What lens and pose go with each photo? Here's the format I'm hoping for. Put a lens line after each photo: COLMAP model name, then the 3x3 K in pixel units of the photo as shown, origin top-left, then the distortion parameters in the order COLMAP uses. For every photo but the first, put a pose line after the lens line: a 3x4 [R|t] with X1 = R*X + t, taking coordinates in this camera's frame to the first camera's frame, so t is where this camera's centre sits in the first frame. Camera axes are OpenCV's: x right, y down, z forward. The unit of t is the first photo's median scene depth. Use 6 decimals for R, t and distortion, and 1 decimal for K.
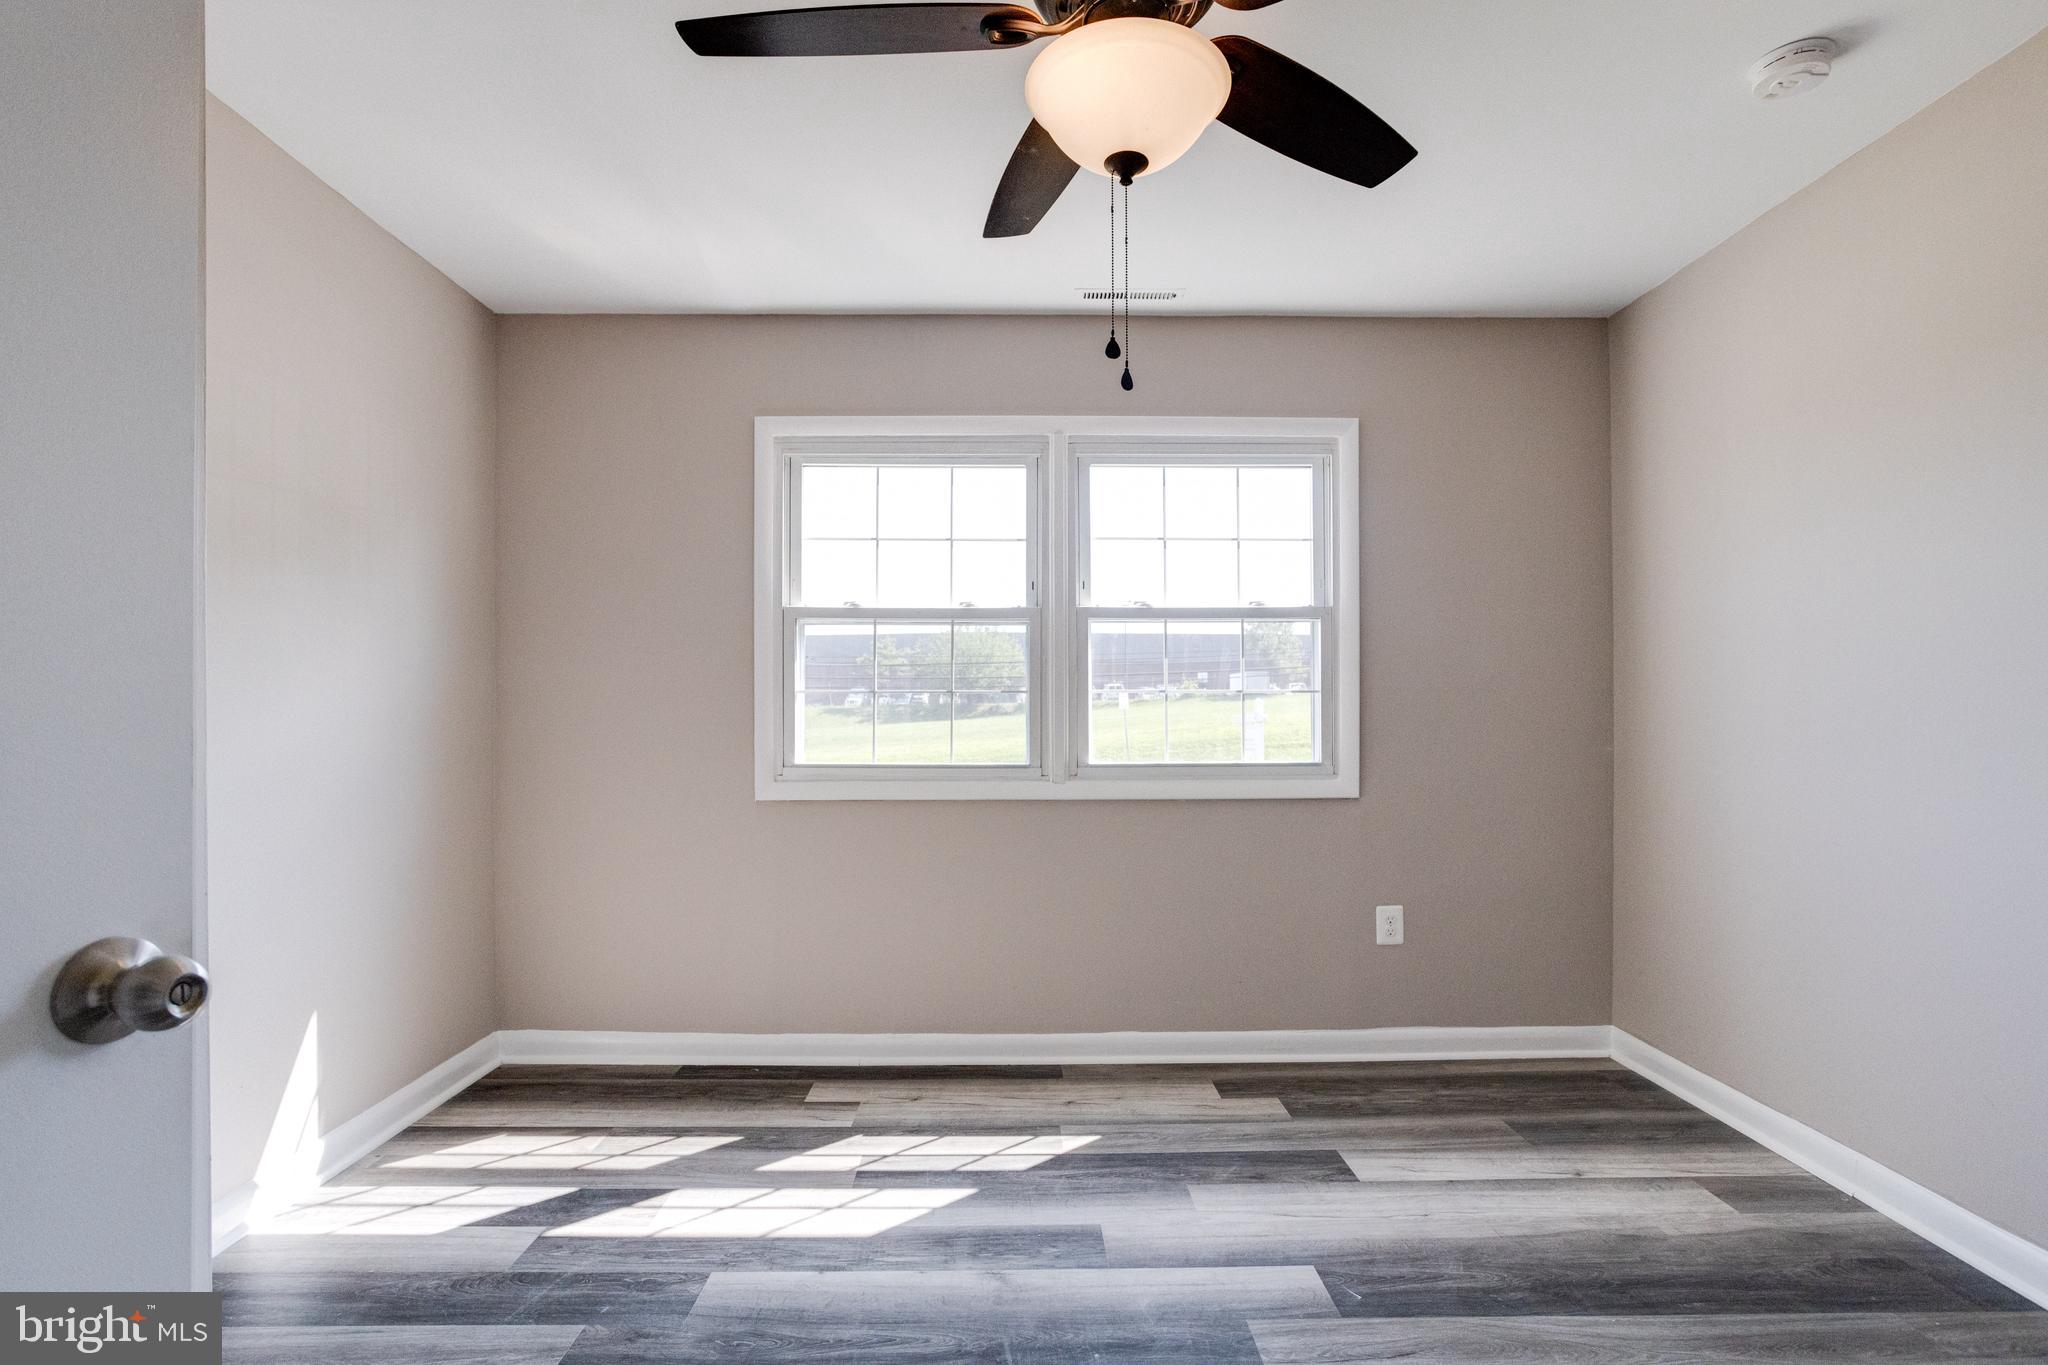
lens RADIAL K [[1002.5, 0, 1037.0], [0, 1002.5, 714.2], [0, 0, 1]] dist [-0.035458, 0.016222]
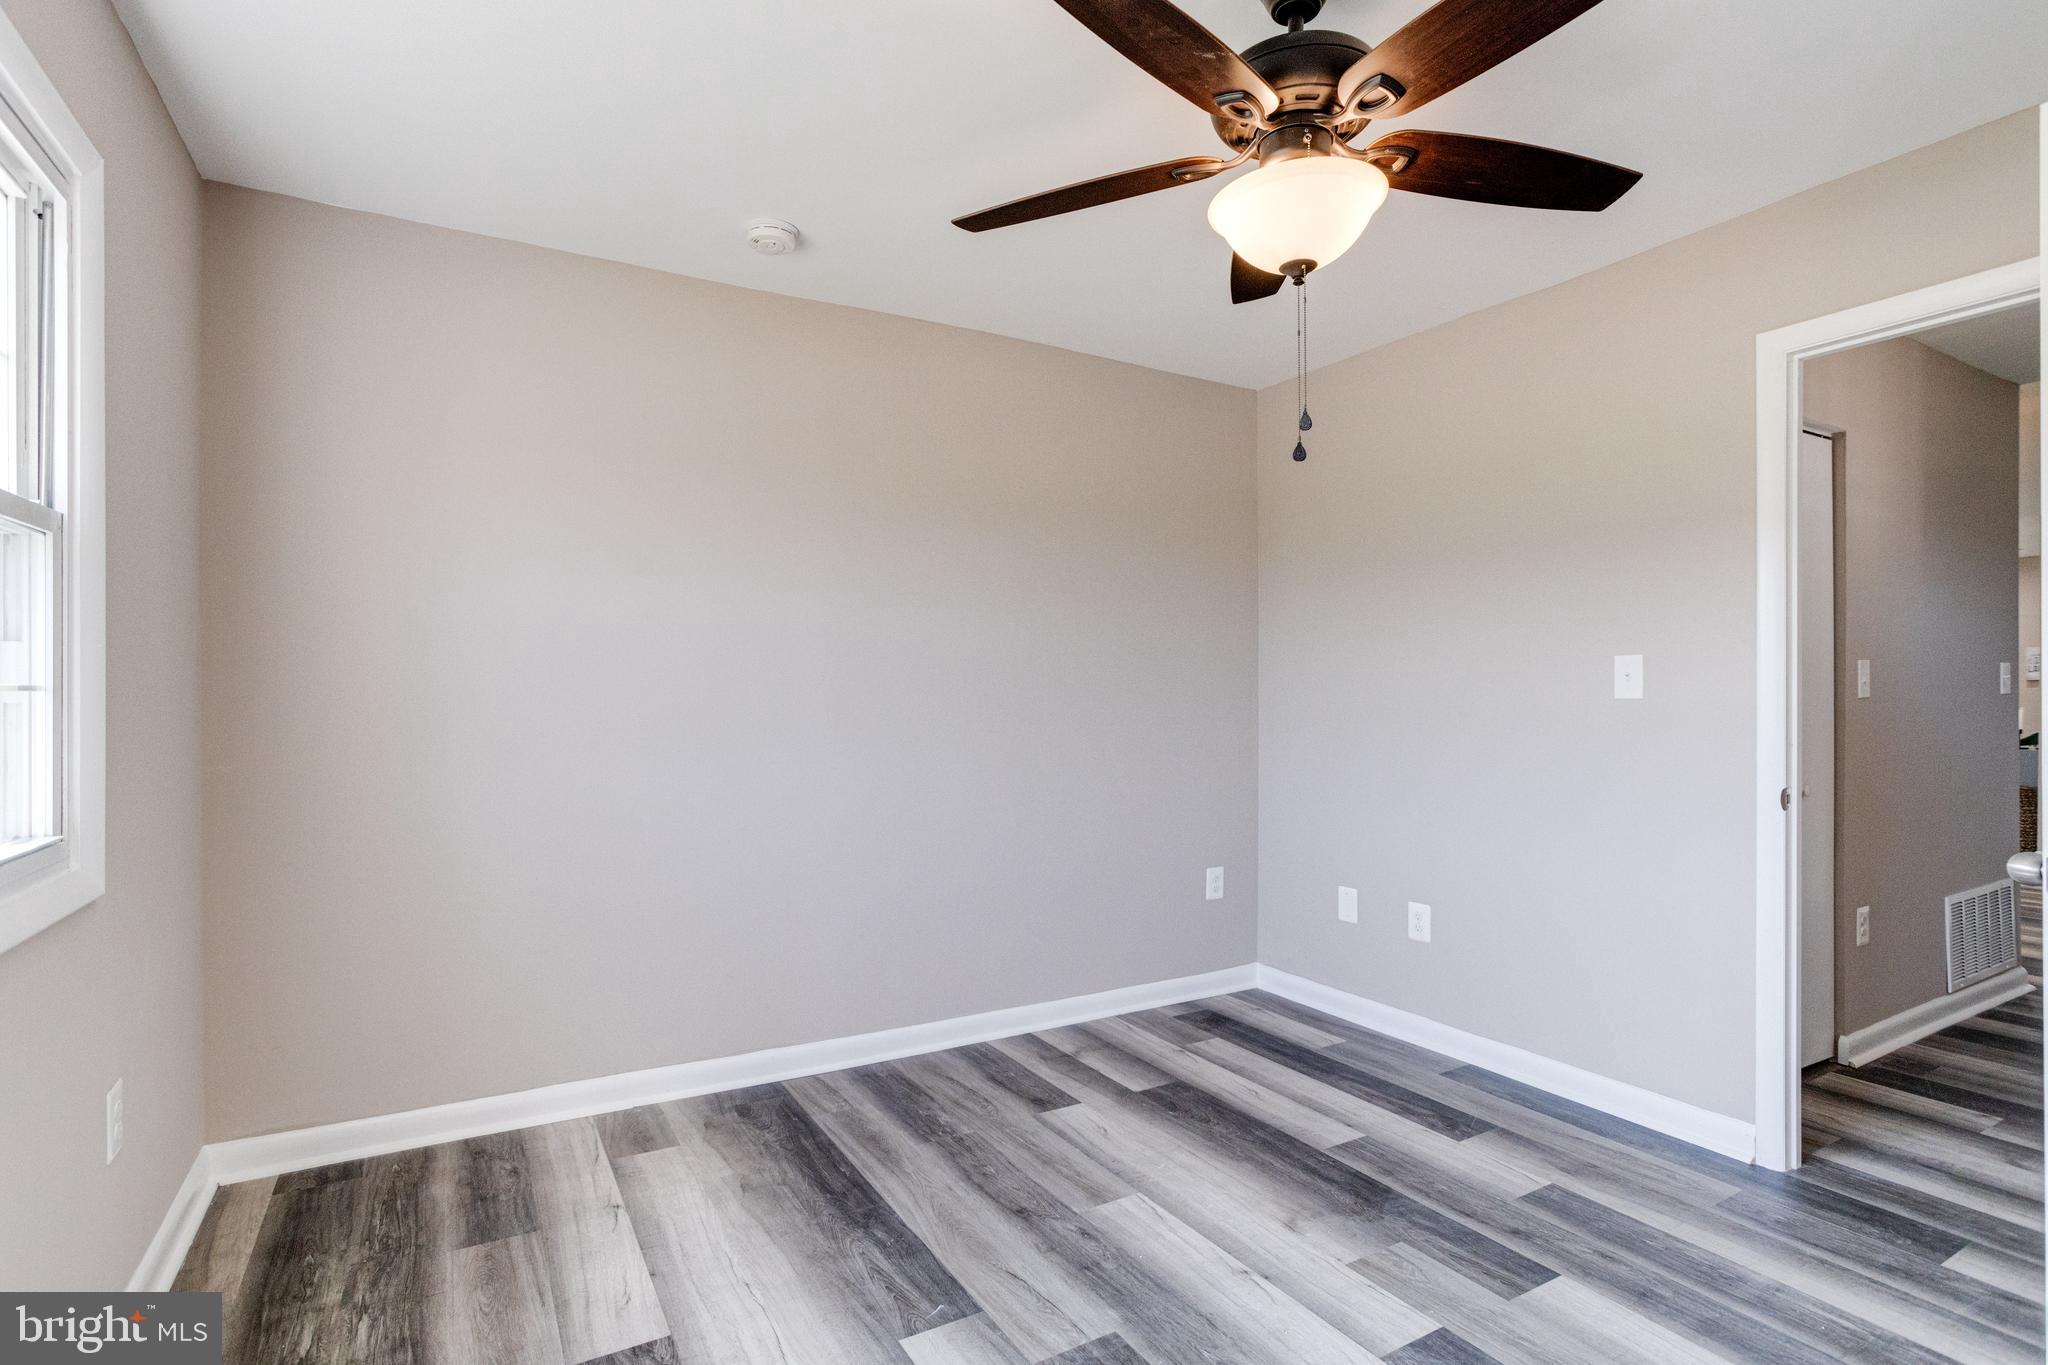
lens RADIAL K [[993.6, 0, 1022.6], [0, 993.6, 711.4], [0, 0, 1]] dist [-0.037042, 0.018678]
pose [[-0.481279, -0.014195, 0.876453, -0.357976], [-0.001286, 0.999879, 0.015488, -0.020546], [-0.876567, 0.006327, -0.481239, 0.860048]]
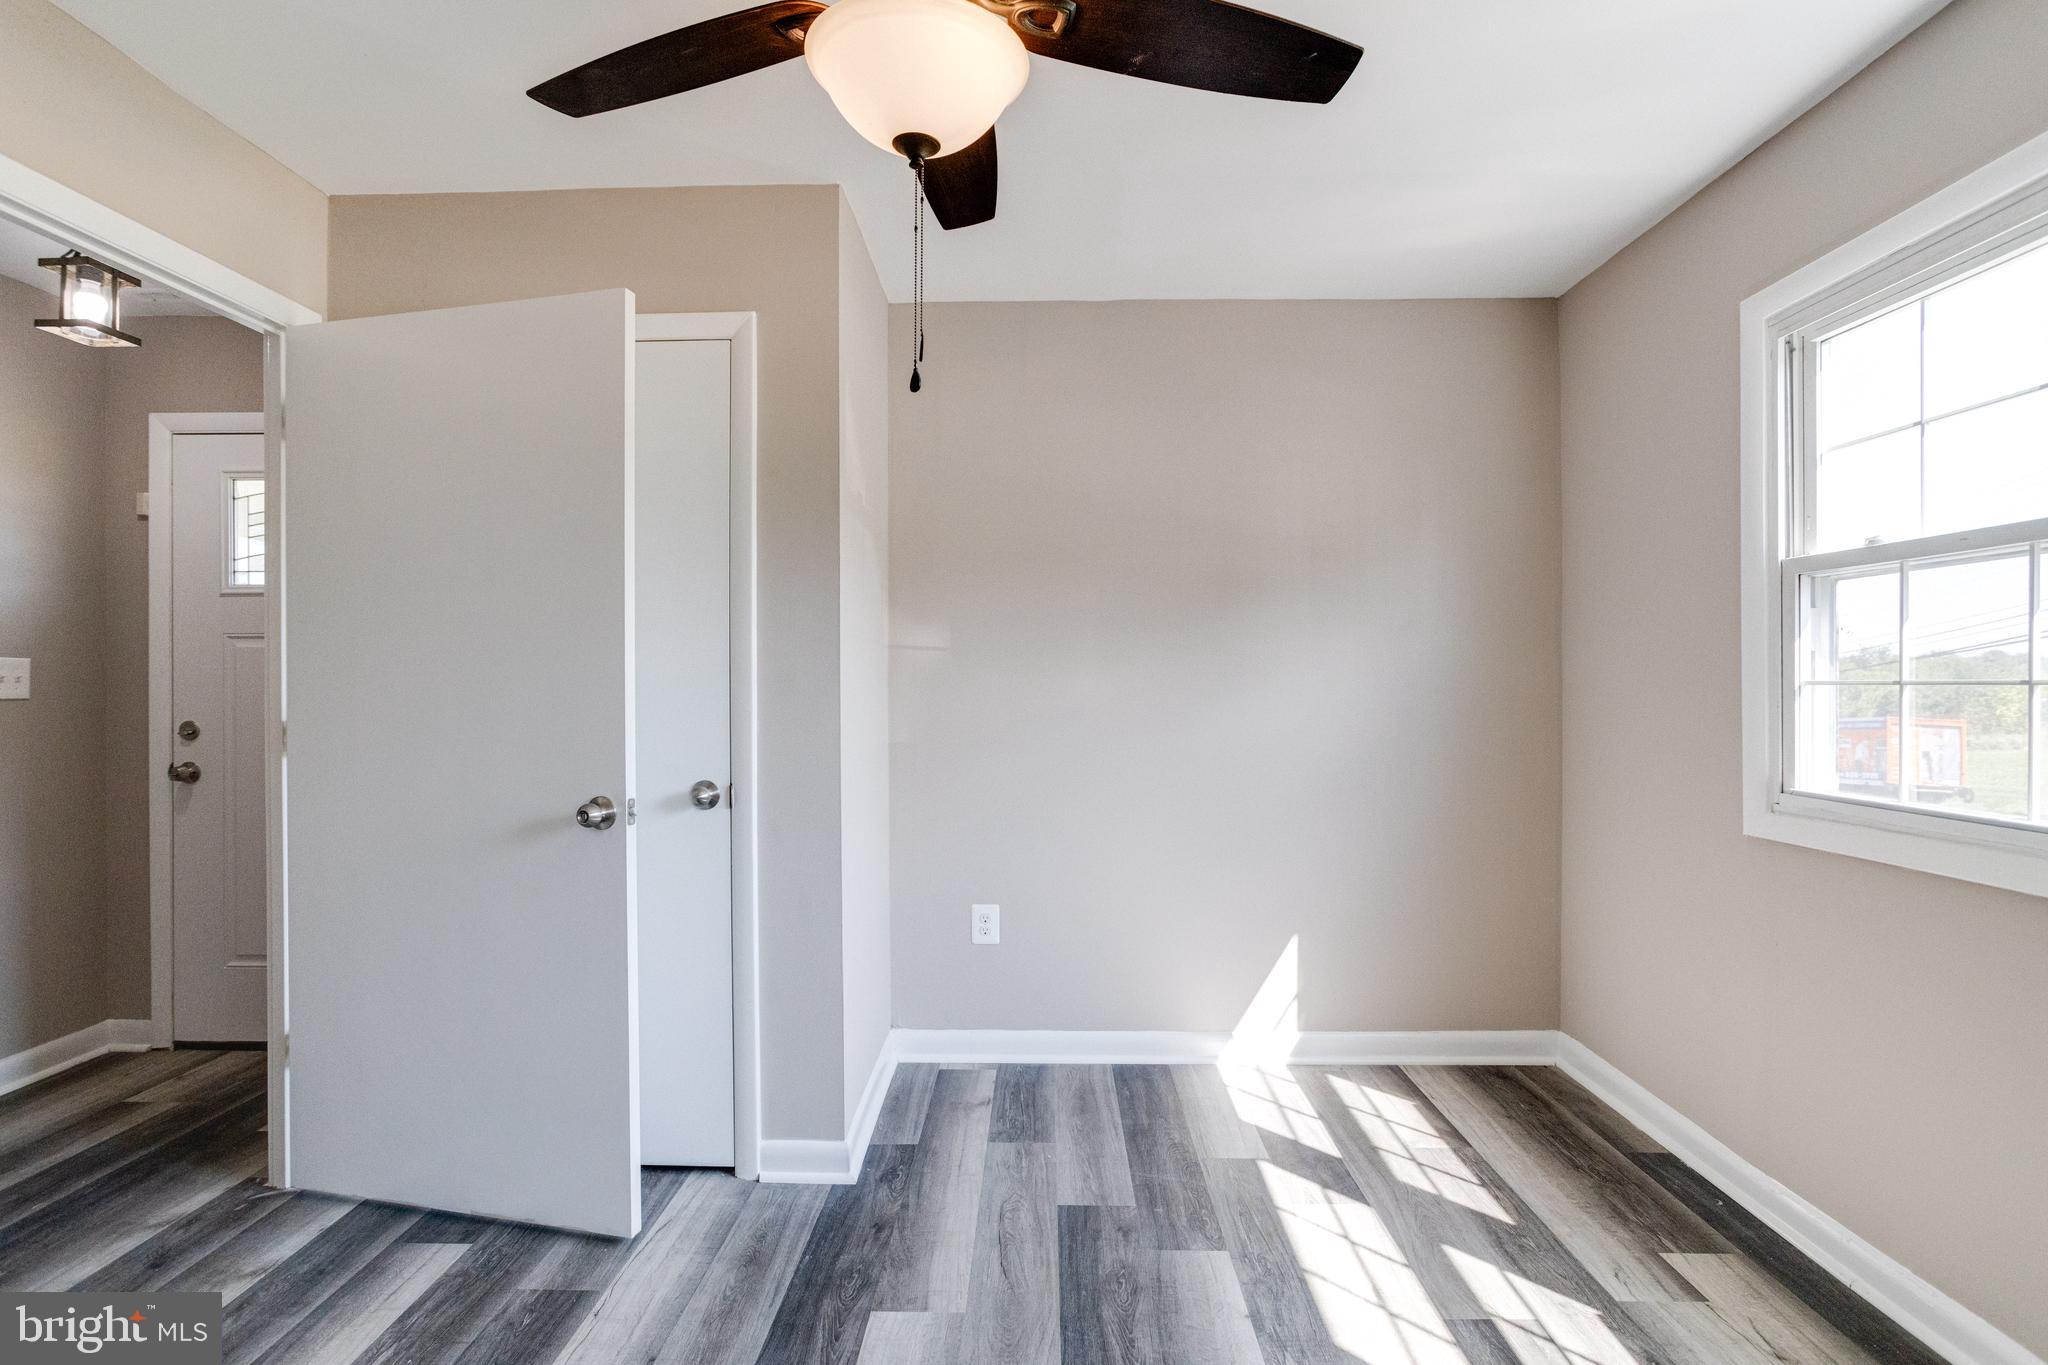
lens RADIAL K [[1002.5, 0, 1019.0], [0, 1002.5, 682.8], [0, 0, 1]] dist [-0.035458, 0.016222]
pose [[-0.050323, -0.001949, -0.998731, 0.470184], [0.005550, 0.999982, -0.002231, -0.025119], [0.998718, -0.005655, -0.050311, 0.532754]]
